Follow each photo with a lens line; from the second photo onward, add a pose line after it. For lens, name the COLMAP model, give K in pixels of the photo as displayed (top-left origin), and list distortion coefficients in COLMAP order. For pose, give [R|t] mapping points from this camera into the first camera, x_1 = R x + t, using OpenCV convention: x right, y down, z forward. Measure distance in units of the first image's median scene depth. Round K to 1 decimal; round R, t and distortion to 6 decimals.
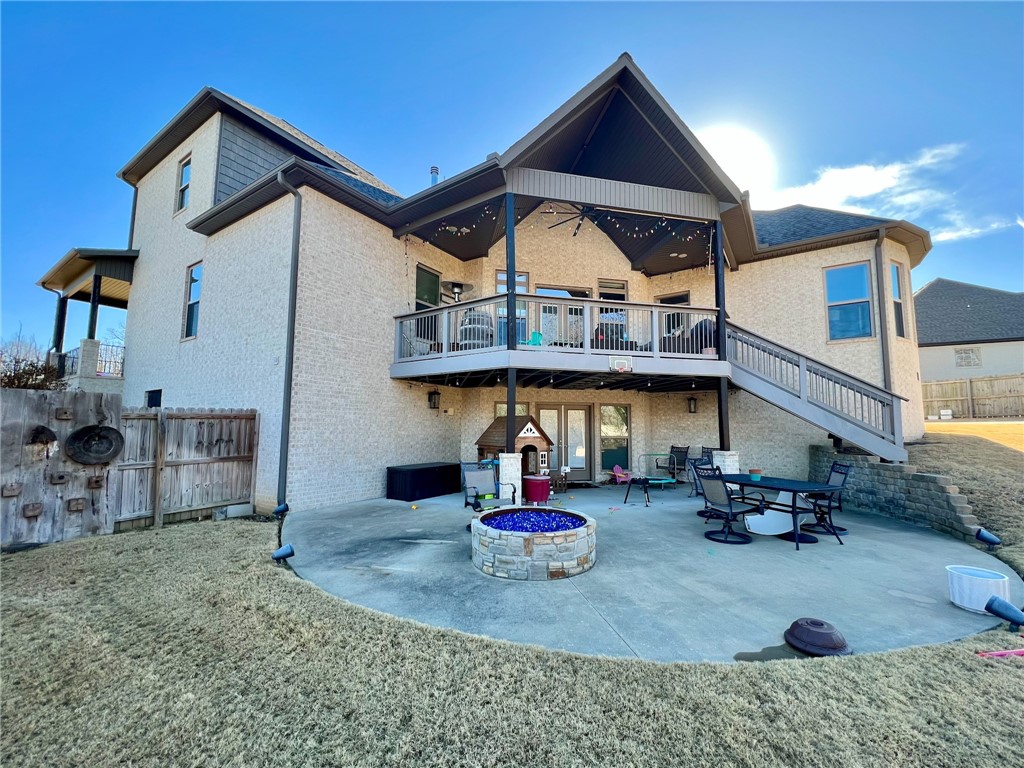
lens RADIAL K [[420.3, 0, 516.4], [0, 420.3, 387.7], [0, 0, 1]] dist [-0.000392, -0.000519]
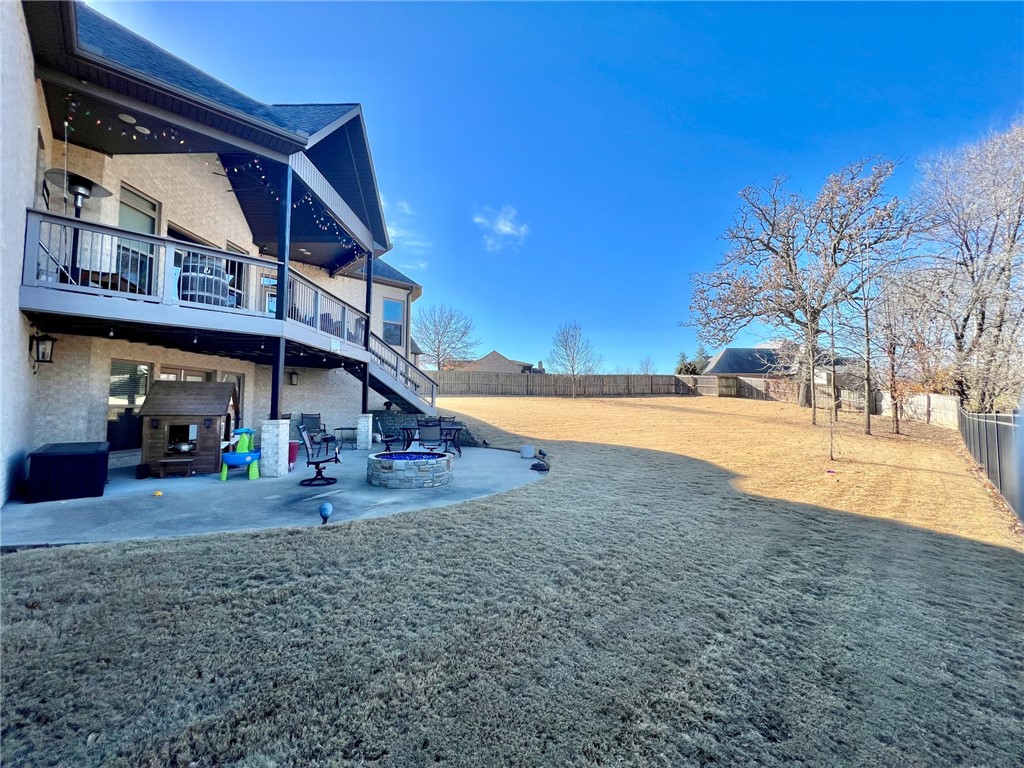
lens RADIAL K [[418.0, 0, 512.0], [0, 418.0, 384.0], [0, 0, 1]] dist [-0.000688, -0.000193]
pose [[0.220707, 0.046021, 0.974254, -0.870307], [-0.102575, 0.994442, -0.023737, 0.031396], [-0.969931, -0.094695, 0.224201, 0.206139]]
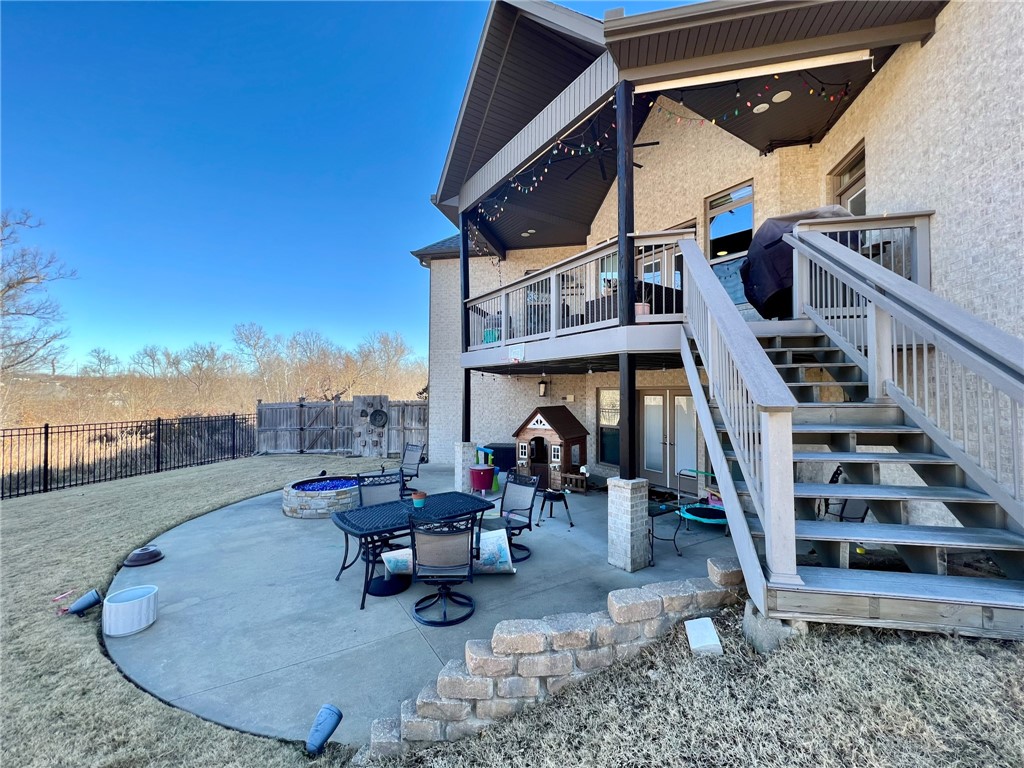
lens RADIAL K [[418.0, 0, 512.0], [0, 418.0, 384.0], [0, 0, 1]] dist [-0.000688, -0.000193]
pose [[0.343571, -0.022591, -0.938855, 1.095595], [0.091315, 0.995777, 0.009455, -0.003249], [0.934677, -0.088980, 0.344183, 0.717872]]
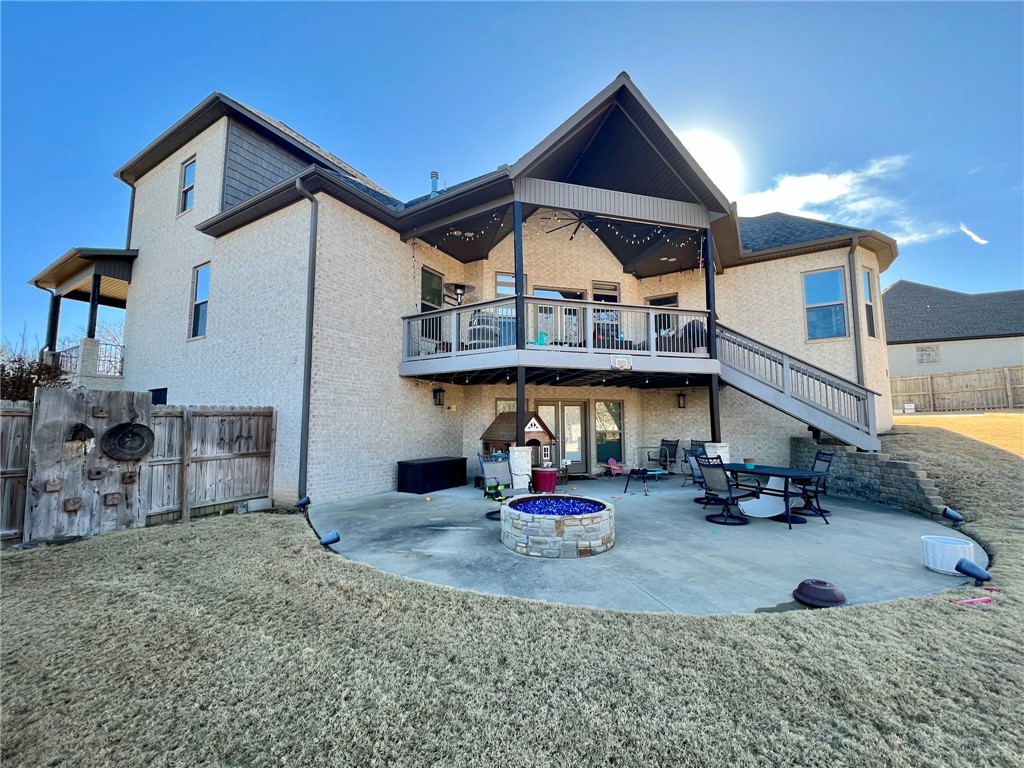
lens RADIAL K [[418.0, 0, 512.0], [0, 418.0, 384.0], [0, 0, 1]] dist [-0.003026, 0.000049]
pose [[0.999225, -0.003937, 0.039162, -0.074588], [0.004017, 0.999990, -0.001959, -0.000598], [-0.039154, 0.002114, 0.999231, -0.053982]]
